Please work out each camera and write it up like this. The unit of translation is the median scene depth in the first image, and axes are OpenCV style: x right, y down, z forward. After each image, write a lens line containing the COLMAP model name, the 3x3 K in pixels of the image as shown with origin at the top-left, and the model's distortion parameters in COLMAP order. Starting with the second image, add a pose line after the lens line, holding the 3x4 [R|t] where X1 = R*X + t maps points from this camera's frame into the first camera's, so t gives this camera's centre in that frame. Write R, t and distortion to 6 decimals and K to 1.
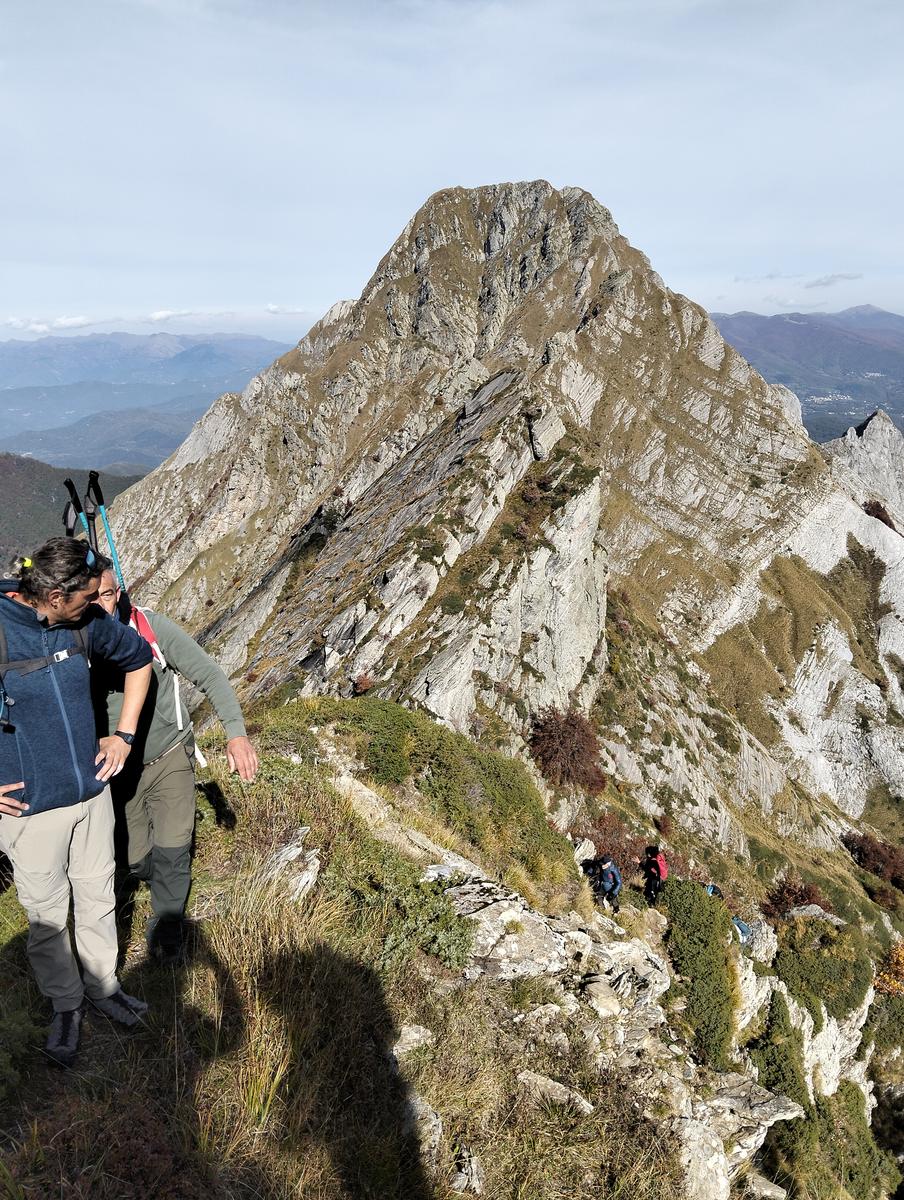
lens RADIAL K [[907.8, 0, 452.4], [0, 907.8, 603.5], [0, 0, 1]] dist [-0.008998, -0.029902]
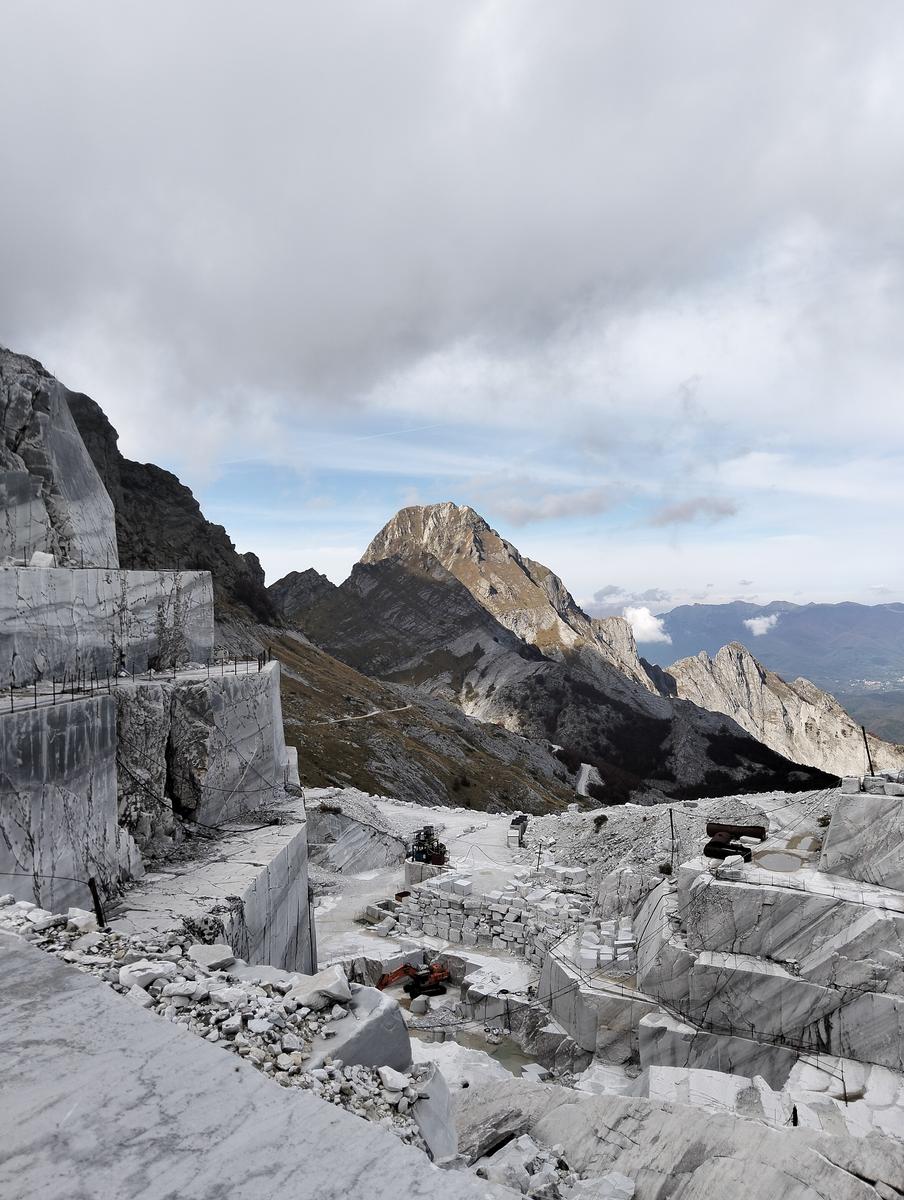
lens RADIAL K [[907.8, 0, 450.0], [0, 907.8, 599.0], [0, 0, 1]] dist [-0.008998, -0.029902]
pose [[0.984964, 0.002743, -0.172739, 0.747127], [-0.057522, 0.948030, -0.312937, 0.534503], [0.162903, 0.318168, 0.933934, -1.204186]]
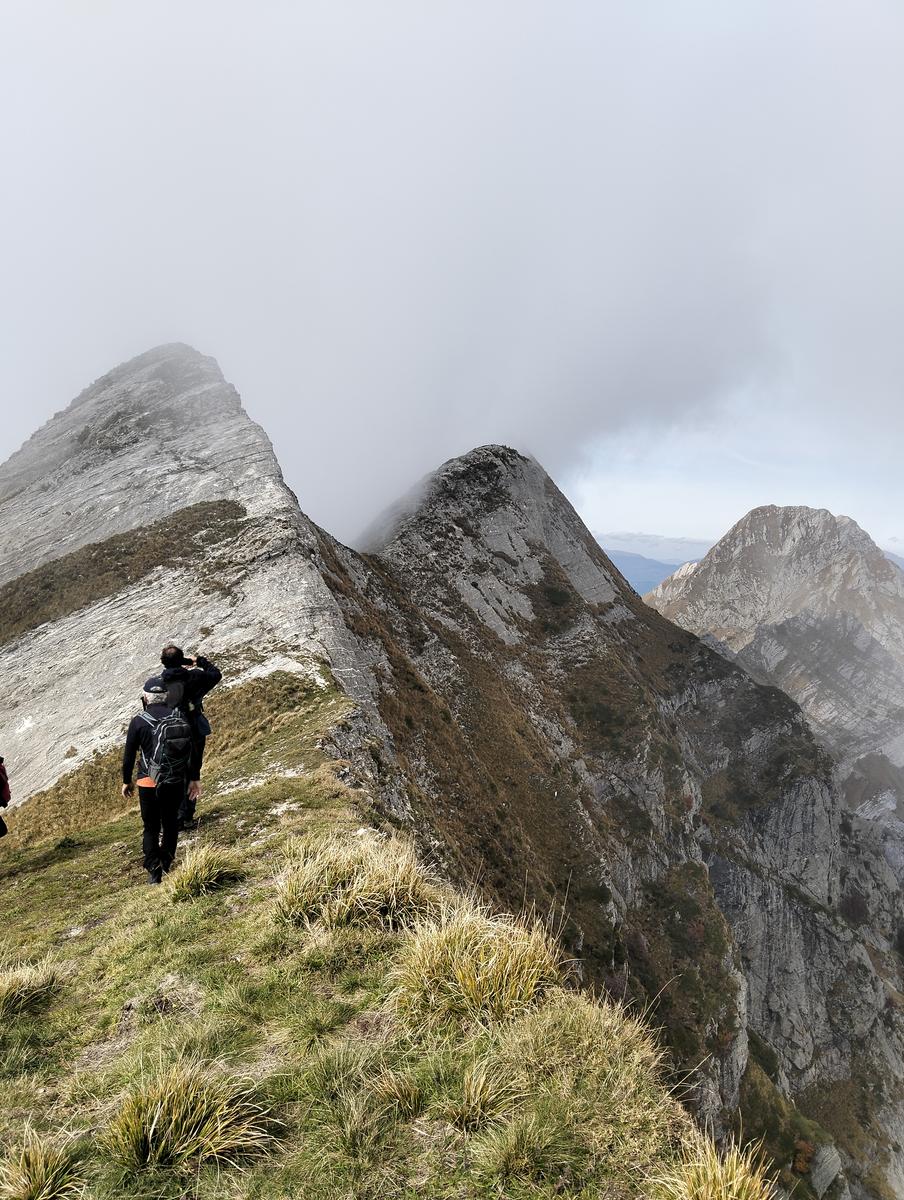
lens RADIAL K [[907.8, 0, 450.4], [0, 907.8, 605.0], [0, 0, 1]] dist [-0.008998, -0.029902]
pose [[0.915156, 0.106651, -0.388735, 0.237230], [-0.190035, 0.964622, -0.182731, 0.146344], [0.355494, 0.241100, 0.903047, -0.987666]]
